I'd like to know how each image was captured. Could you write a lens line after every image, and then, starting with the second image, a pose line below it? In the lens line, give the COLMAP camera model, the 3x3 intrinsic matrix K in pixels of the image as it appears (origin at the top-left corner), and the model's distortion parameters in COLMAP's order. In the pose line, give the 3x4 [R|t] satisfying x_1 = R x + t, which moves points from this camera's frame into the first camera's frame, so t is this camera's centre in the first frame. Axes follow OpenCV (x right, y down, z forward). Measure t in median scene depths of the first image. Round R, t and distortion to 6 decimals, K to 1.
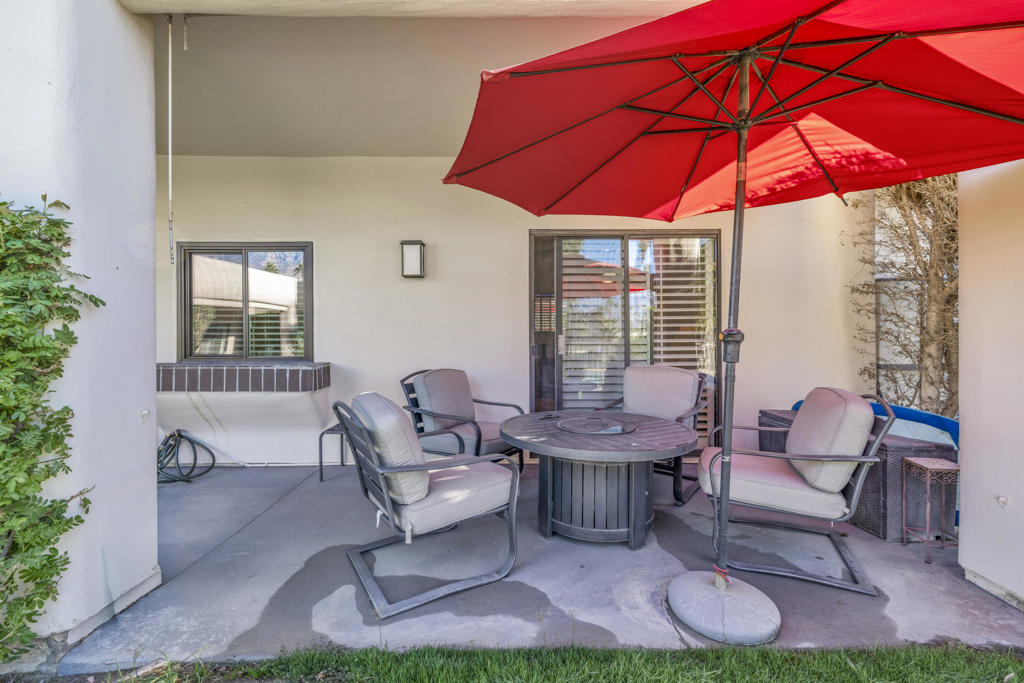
lens RADIAL K [[438.9, 0, 510.3], [0, 438.9, 335.1], [0, 0, 1]] dist [0.001180, 0.000559]
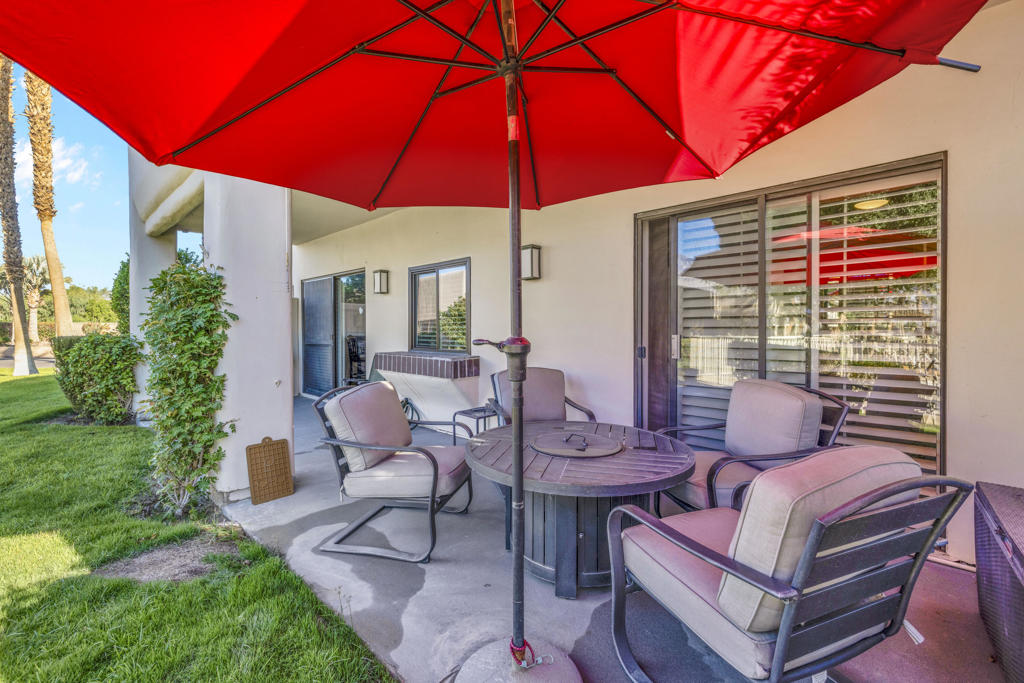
lens RADIAL K [[433.9, 0, 508.9], [0, 433.9, 330.4], [0, 0, 1]] dist [-0.000599, 0.000161]
pose [[0.718392, 0.001163, -0.695638, 0.858188], [0.000780, 0.999997, 0.002477, -0.020663], [0.695638, -0.002322, 0.718389, 0.374933]]
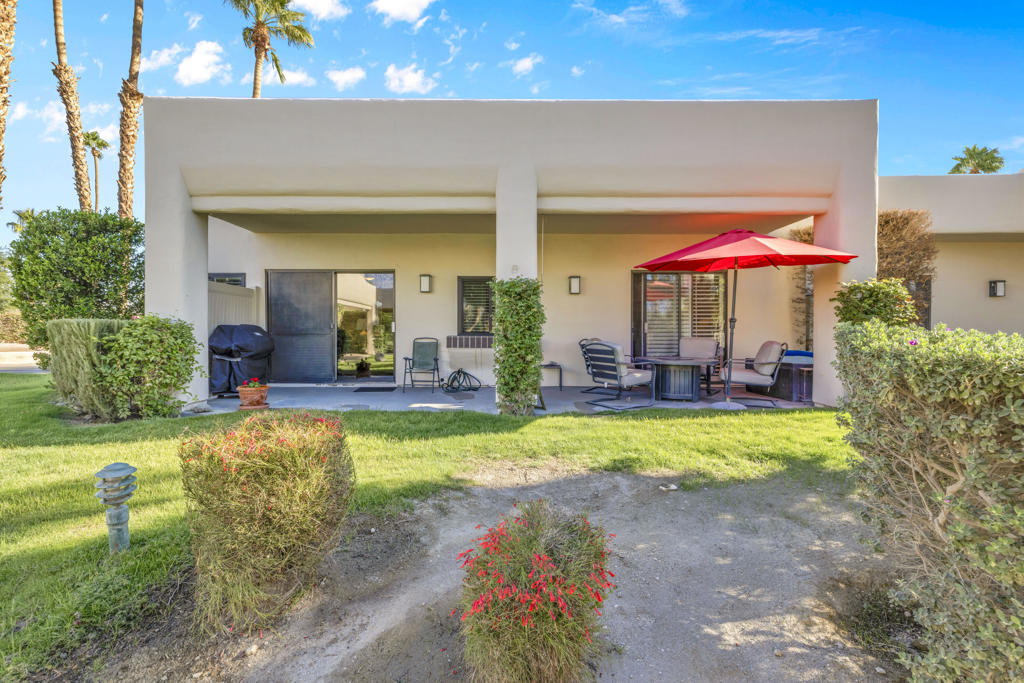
lens RADIAL K [[441.1, 0, 512.0], [0, 441.1, 341.5], [0, 0, 1]] dist [0.001408, 0.000227]
pose [[0.999932, 0.009325, -0.006981, -0.828863], [-0.009253, 0.999905, 0.010237, 0.124970], [0.007076, -0.010172, 0.999923, -1.730066]]
